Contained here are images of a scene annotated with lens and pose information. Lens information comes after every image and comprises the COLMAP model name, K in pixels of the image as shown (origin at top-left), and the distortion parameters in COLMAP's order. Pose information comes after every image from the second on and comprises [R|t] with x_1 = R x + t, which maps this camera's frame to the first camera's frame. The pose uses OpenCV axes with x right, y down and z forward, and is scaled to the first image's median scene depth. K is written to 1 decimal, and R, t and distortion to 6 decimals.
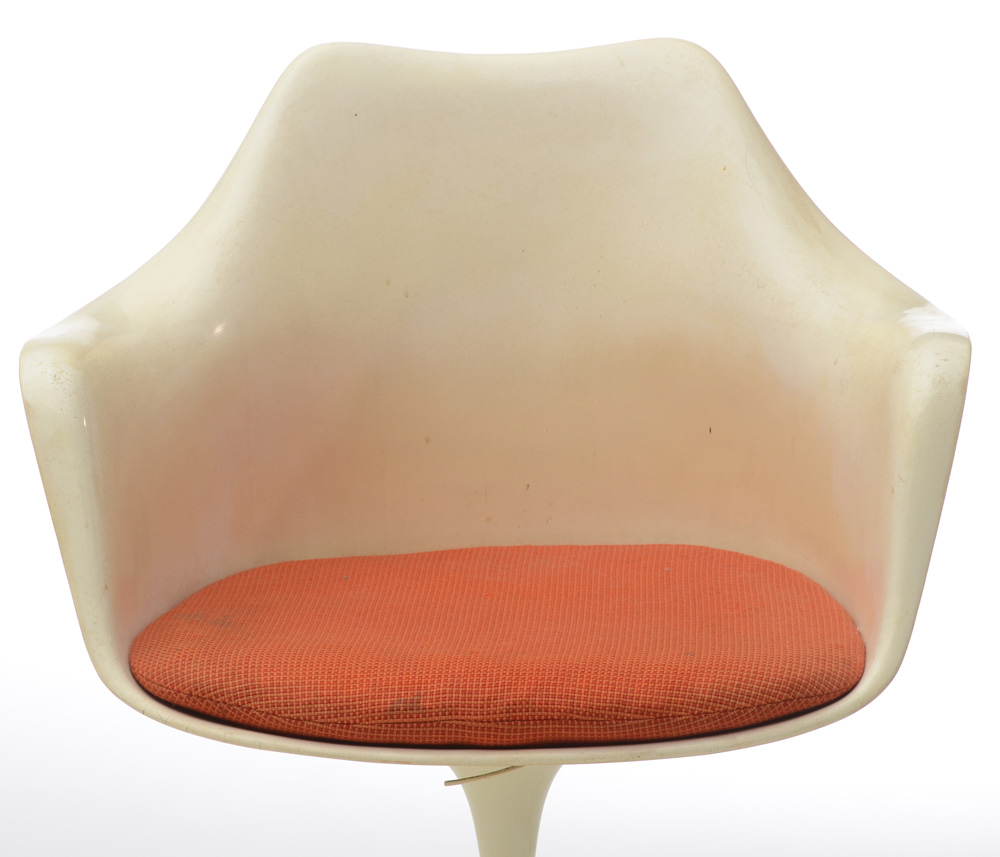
lens RADIAL K [[4506.2, 0, 482.7], [0, 4506.2, 423.9], [0, 0, 1]] dist [1.027405, 0.000000]
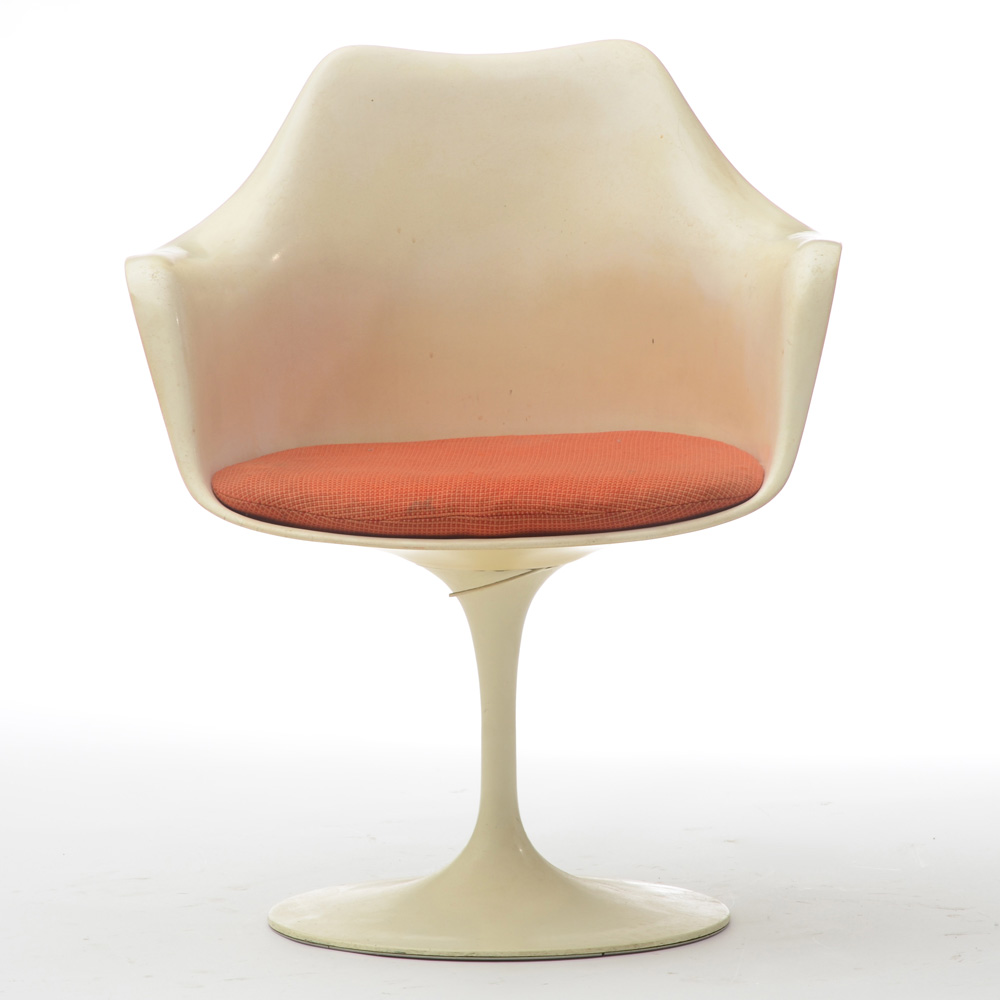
lens RADIAL K [[5604.8, 0, 500.8], [0, 5604.8, 503.4], [0, 0, 1]] dist [1.083524, 0.000000]
pose [[0.999928, -0.009489, 0.007291, -0.005226], [0.009893, 0.998299, -0.057464, 0.155587], [-0.006733, 0.057532, 0.998321, -0.656134]]
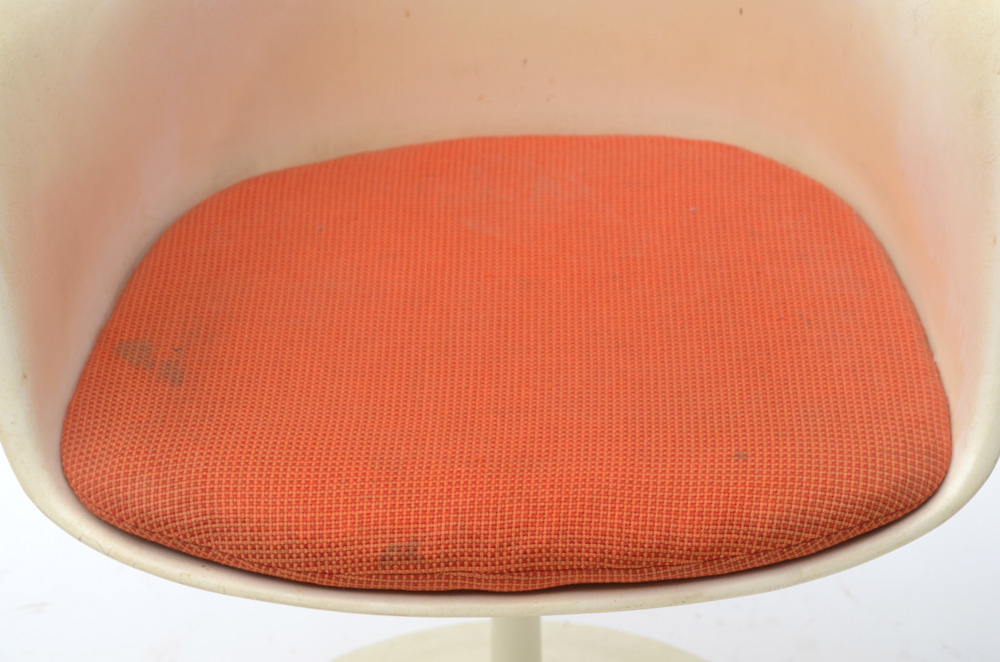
lens RADIAL K [[3207.3, 0, 499.8], [0, 3207.3, 332.6], [0, 0, 1]] dist [0.924675, 0.000000]
pose [[0.999470, -0.028817, 0.015111, -0.006491], [0.021517, 0.933699, 0.357411, -0.182032], [-0.024409, -0.356897, 0.933825, 0.461352]]
